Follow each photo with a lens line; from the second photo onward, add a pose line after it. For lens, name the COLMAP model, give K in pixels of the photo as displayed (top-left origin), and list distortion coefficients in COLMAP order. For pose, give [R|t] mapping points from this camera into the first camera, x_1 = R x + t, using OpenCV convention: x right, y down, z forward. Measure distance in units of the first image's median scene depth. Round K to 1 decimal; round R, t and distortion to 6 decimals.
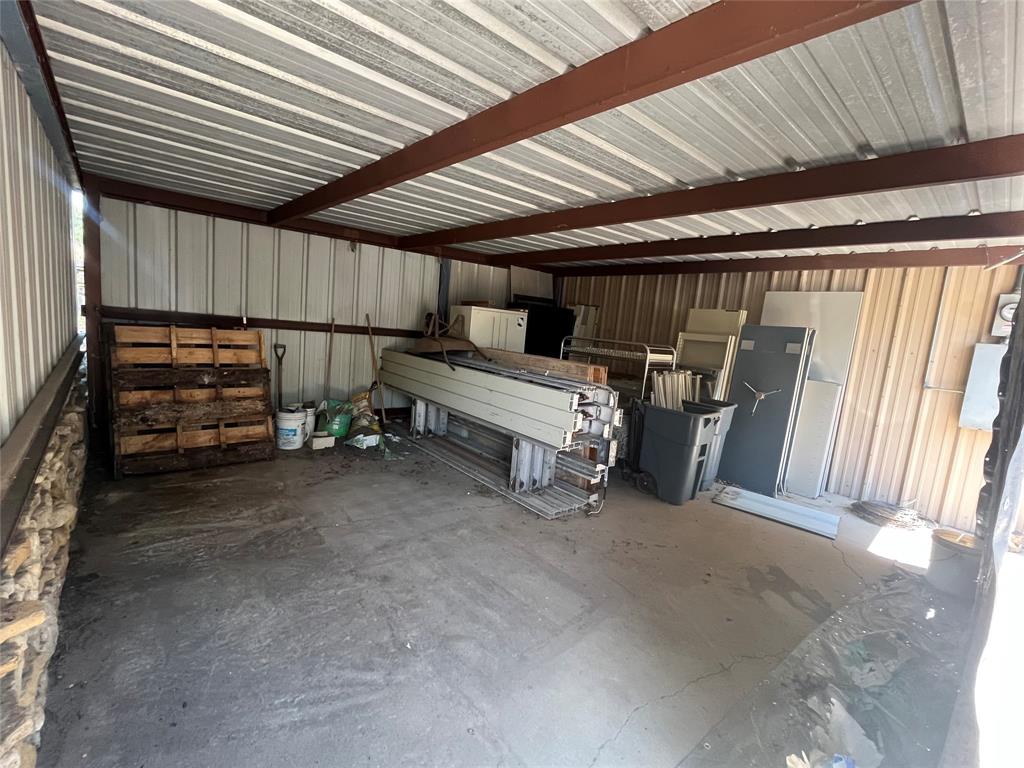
lens RADIAL K [[438.1, 0, 509.3], [0, 438.1, 378.9], [0, 0, 1]] dist [0.004302, -0.000219]
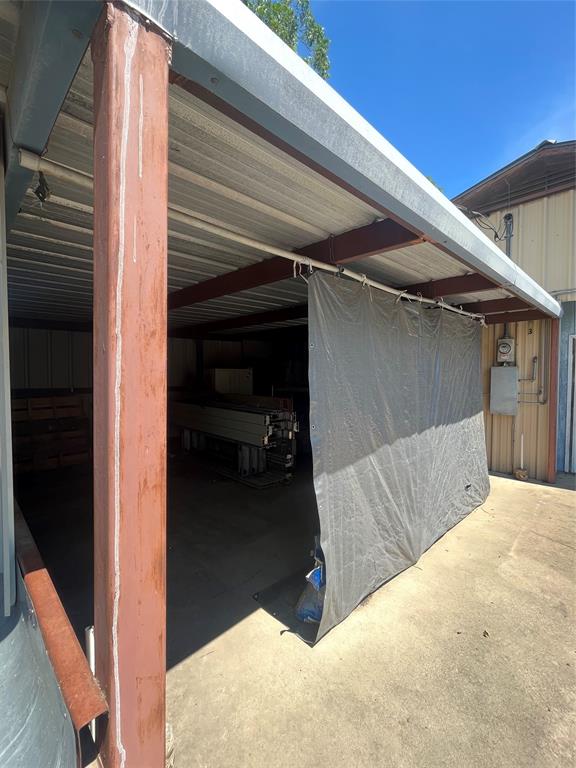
lens RADIAL K [[328.6, 0, 289.2], [0, 328.6, 383.9], [0, 0, 1]] dist [0.004302, -0.000219]
pose [[0.994287, -0.087787, 0.060726, 0.148527], [0.092770, 0.992071, -0.084786, 0.025967], [-0.052801, 0.089935, 0.994547, -0.305360]]
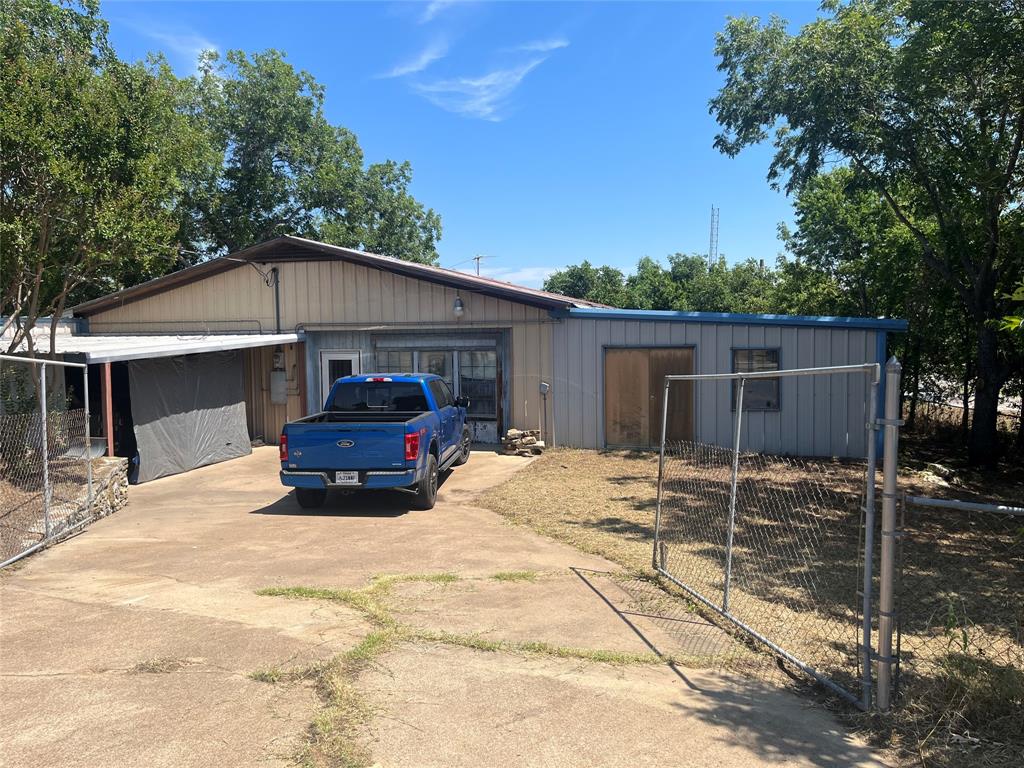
lens RADIAL K [[774.5, 0, 509.6], [0, 774.5, 378.3], [0, 0, 1]] dist [0.052791, -0.075800]
pose [[0.830198, -0.137739, 0.540184, -0.265369], [0.158066, 0.987389, 0.008840, 0.144125], [-0.534589, 0.078046, 0.841500, -3.723714]]
